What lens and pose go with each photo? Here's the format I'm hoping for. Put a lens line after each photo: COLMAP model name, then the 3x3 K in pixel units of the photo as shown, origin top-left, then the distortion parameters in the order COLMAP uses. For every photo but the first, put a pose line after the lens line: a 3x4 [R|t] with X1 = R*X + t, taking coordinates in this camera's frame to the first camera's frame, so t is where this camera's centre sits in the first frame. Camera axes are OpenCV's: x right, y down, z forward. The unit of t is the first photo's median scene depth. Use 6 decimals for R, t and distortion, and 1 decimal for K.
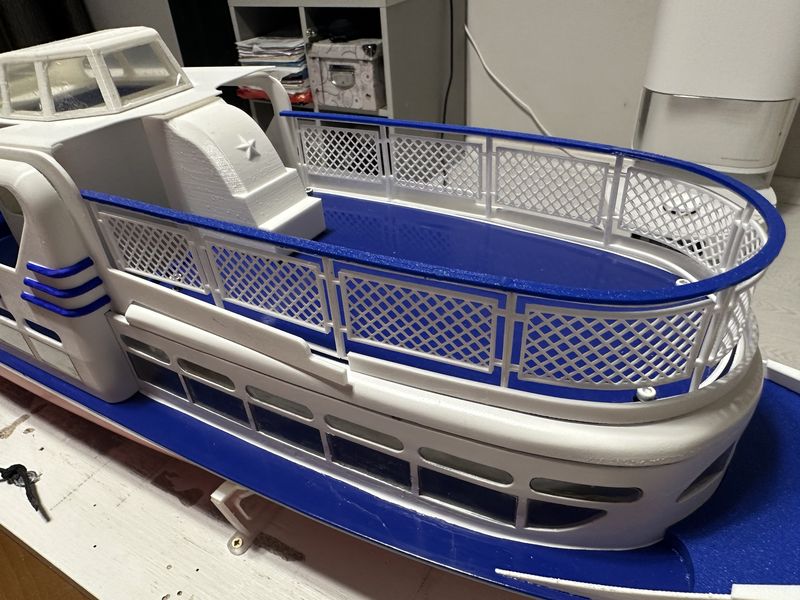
lens RADIAL K [[559.7, 0, 383.4], [0, 559.7, 332.9], [0, 0, 1]] dist [-0.002655, -0.000126]
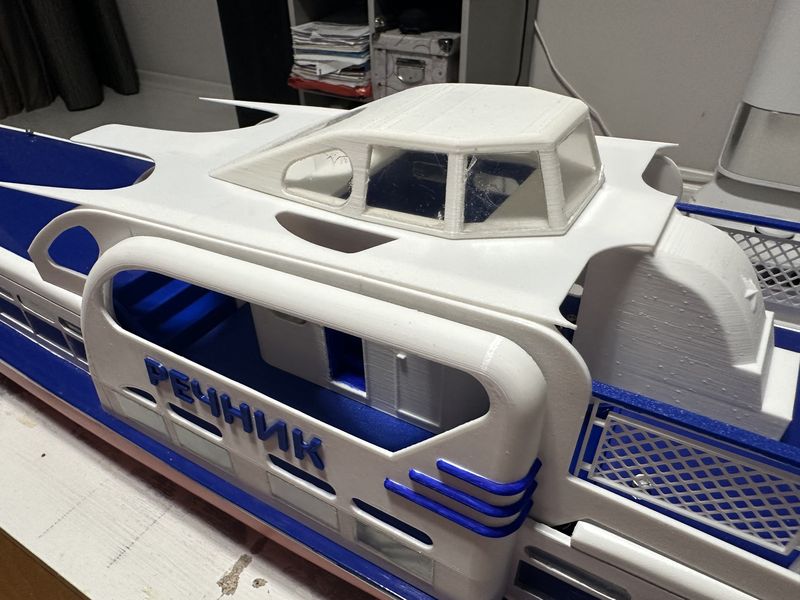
lens RADIAL K [[559.7, 0, 383.4], [0, 559.7, 332.9], [0, 0, 1]] dist [-0.002655, -0.000126]
pose [[0.999016, 0.034772, 0.027528, -0.631003], [-0.035630, 0.998873, 0.031346, -0.257402], [-0.026407, -0.032296, 0.999129, 0.295057]]
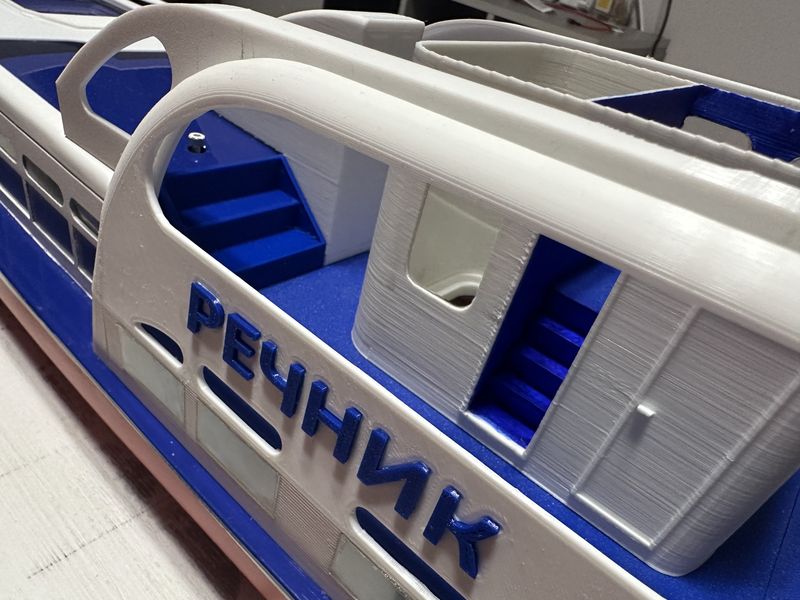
lens RADIAL K [[562.7, 0, 373.8], [0, 562.7, 360.5], [0, 0, 1]] dist [-0.002519, -0.001108]
pose [[0.944553, 0.327507, 0.023631, -0.797410], [-0.327941, 0.944534, 0.017618, -0.178914], [-0.016550, -0.024390, 0.999566, 0.633062]]
